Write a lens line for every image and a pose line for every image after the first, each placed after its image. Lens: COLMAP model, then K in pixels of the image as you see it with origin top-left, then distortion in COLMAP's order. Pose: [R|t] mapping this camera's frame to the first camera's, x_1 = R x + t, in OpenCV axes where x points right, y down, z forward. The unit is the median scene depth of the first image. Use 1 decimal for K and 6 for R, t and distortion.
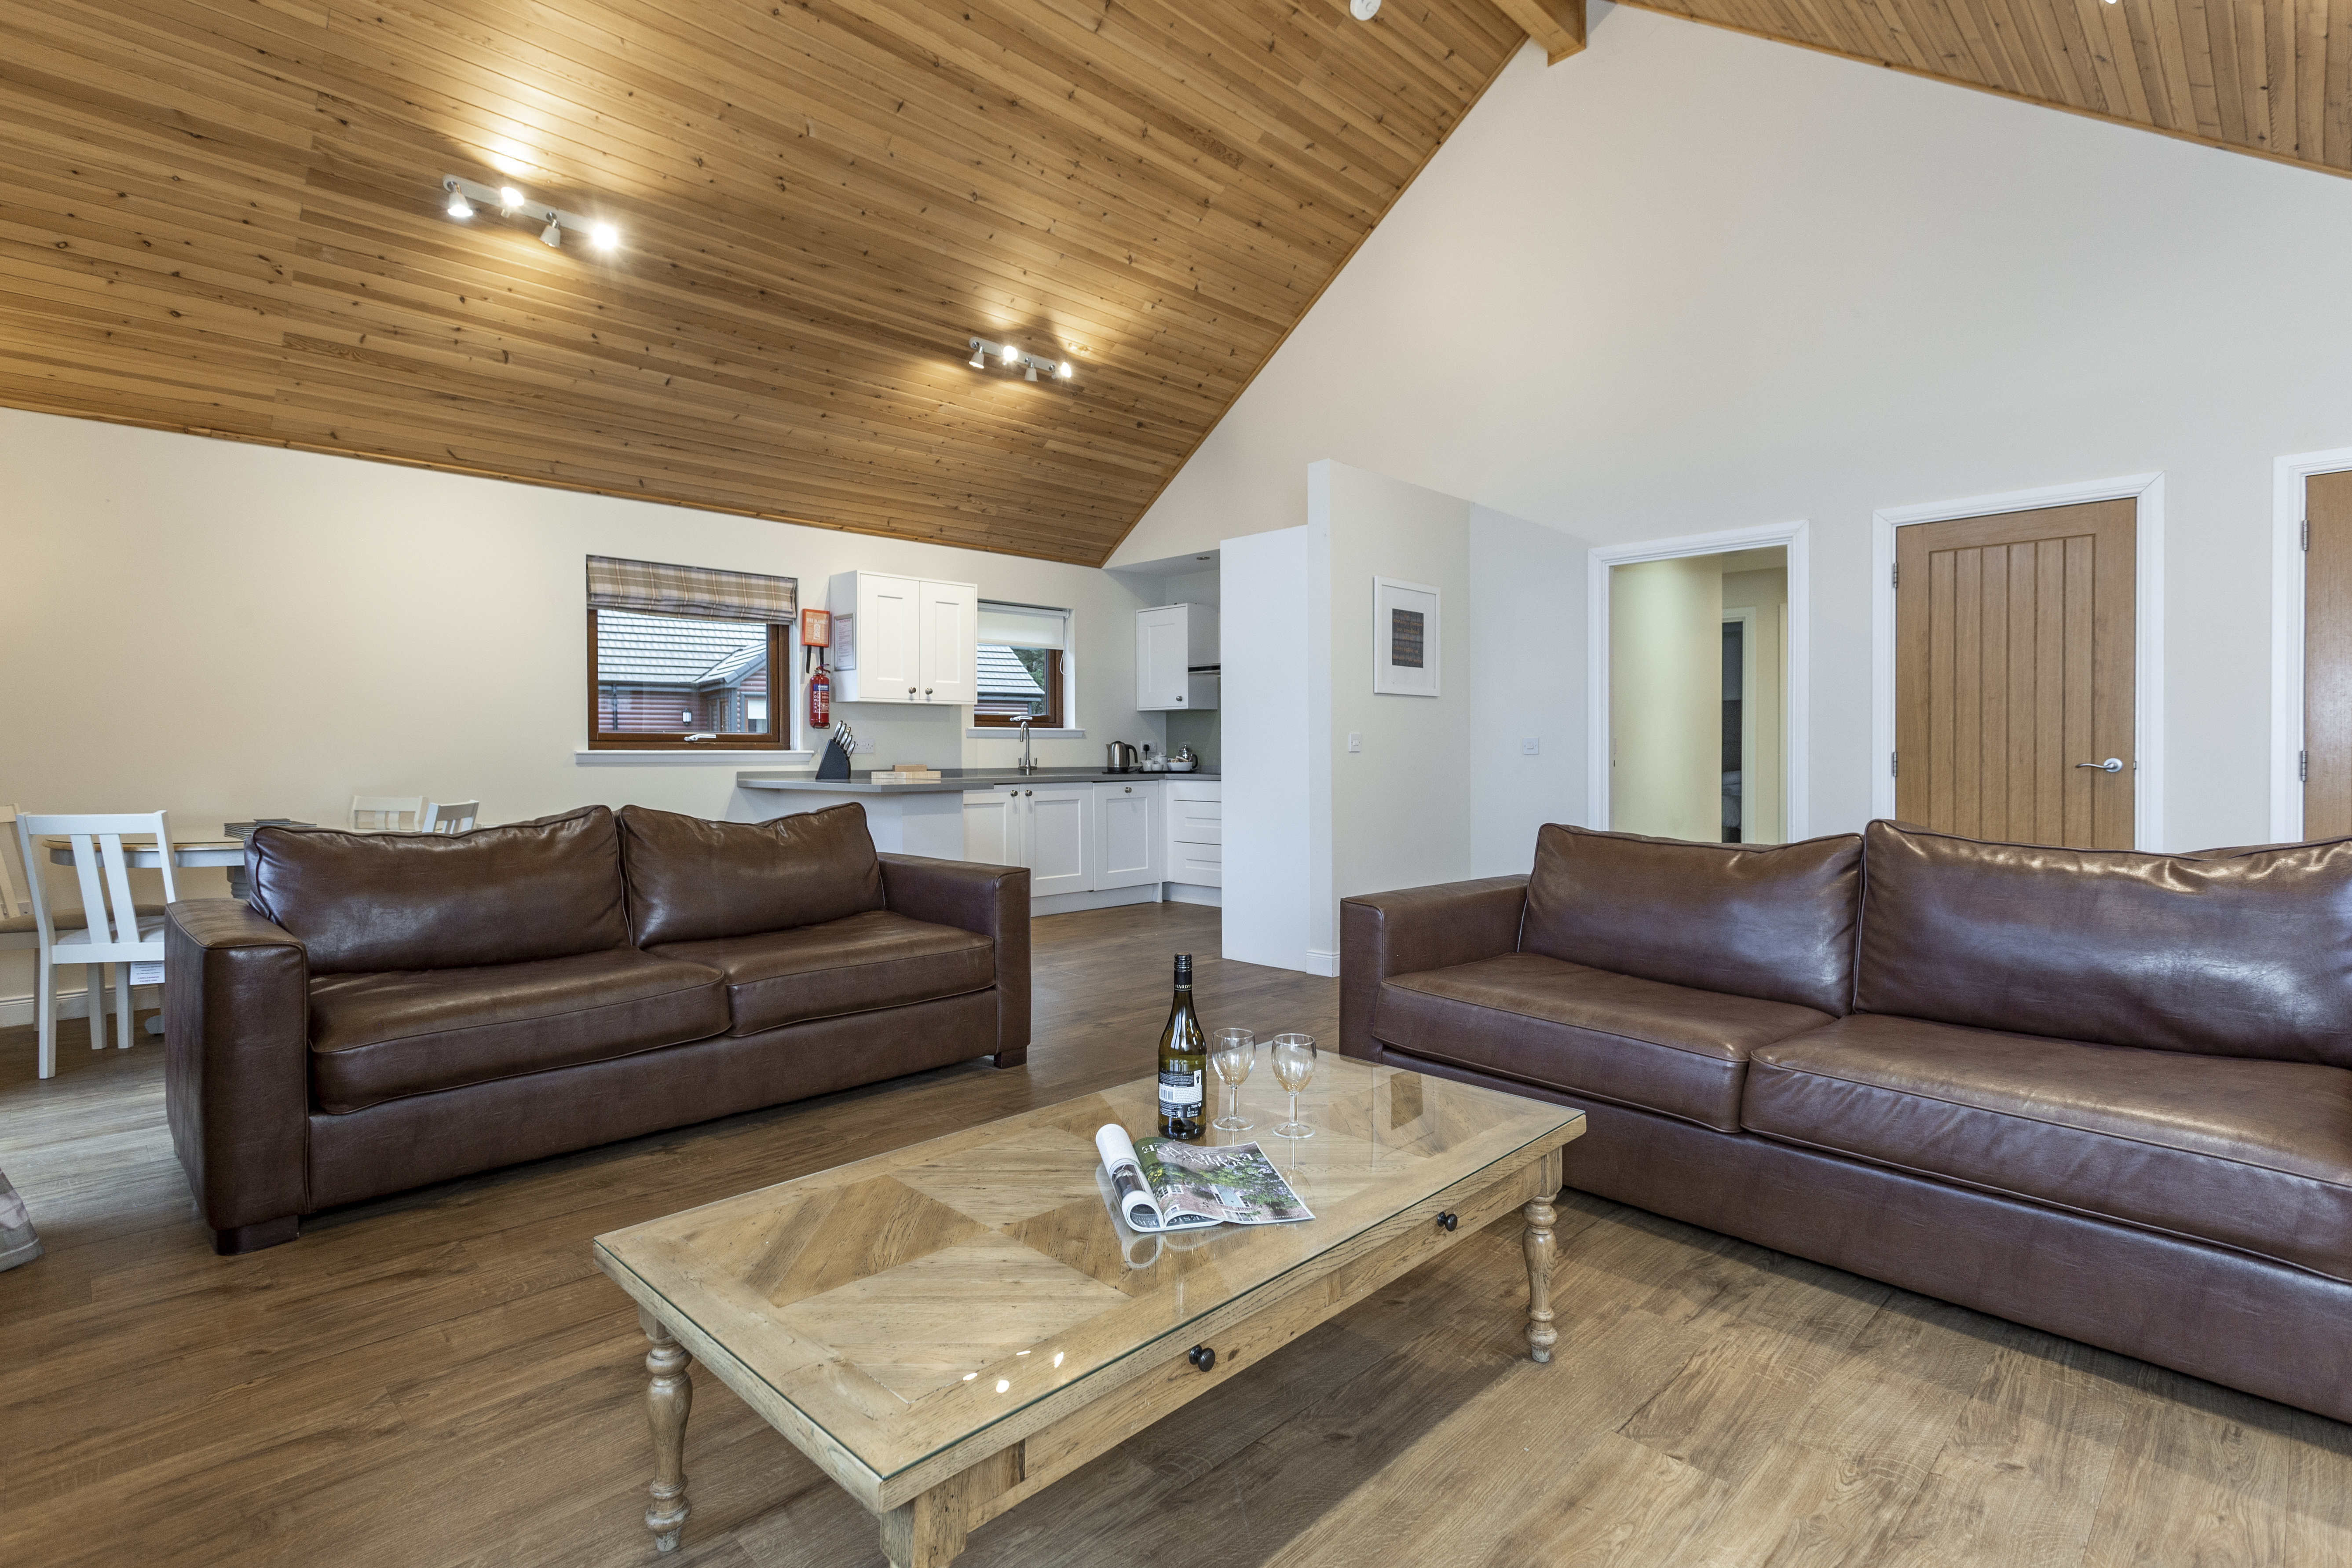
lens RADIAL K [[1106.0, 0, 1172.2], [0, 1106.0, 769.2], [0, 0, 1]] dist [-0.001886, -0.000216]
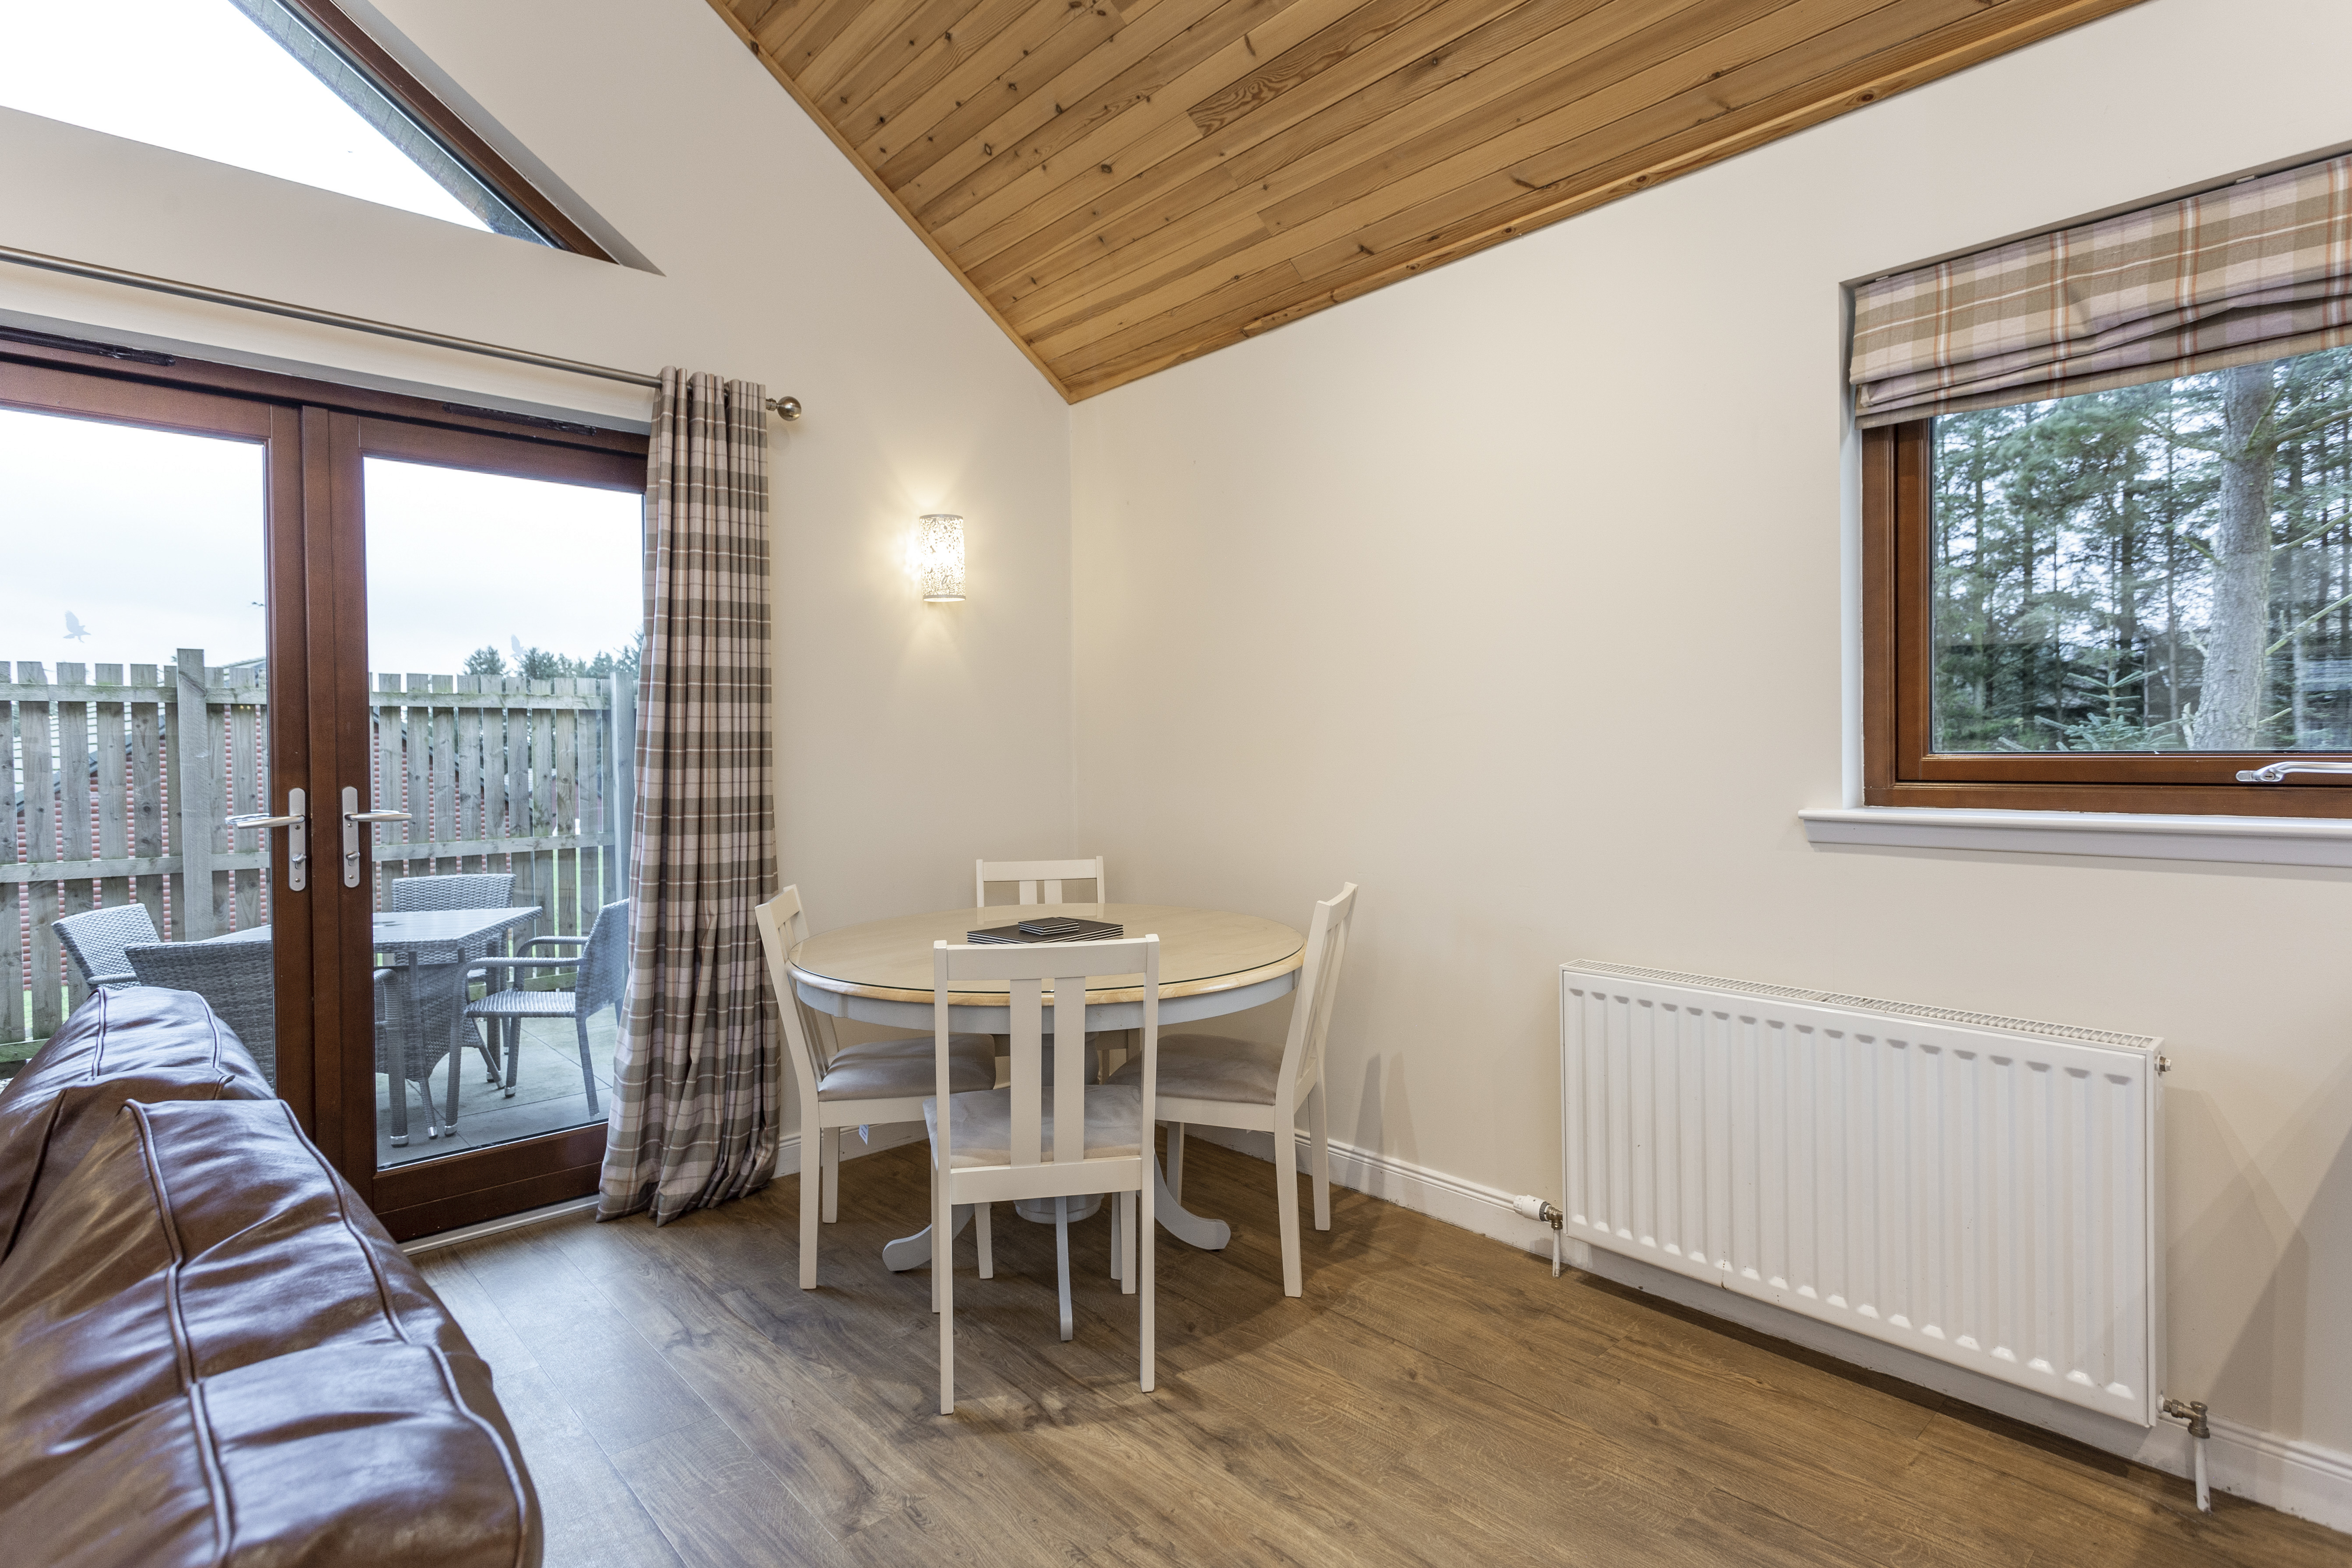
lens RADIAL K [[1203.2, 0, 1171.2], [0, 1203.2, 776.8], [0, 0, 1]] dist [0.004118, 0.000886]
pose [[-0.039148, 0.003533, -0.999227, -0.111467], [-0.007390, 0.999965, 0.003825, -0.027251], [0.999206, 0.007534, -0.039121, 0.771439]]
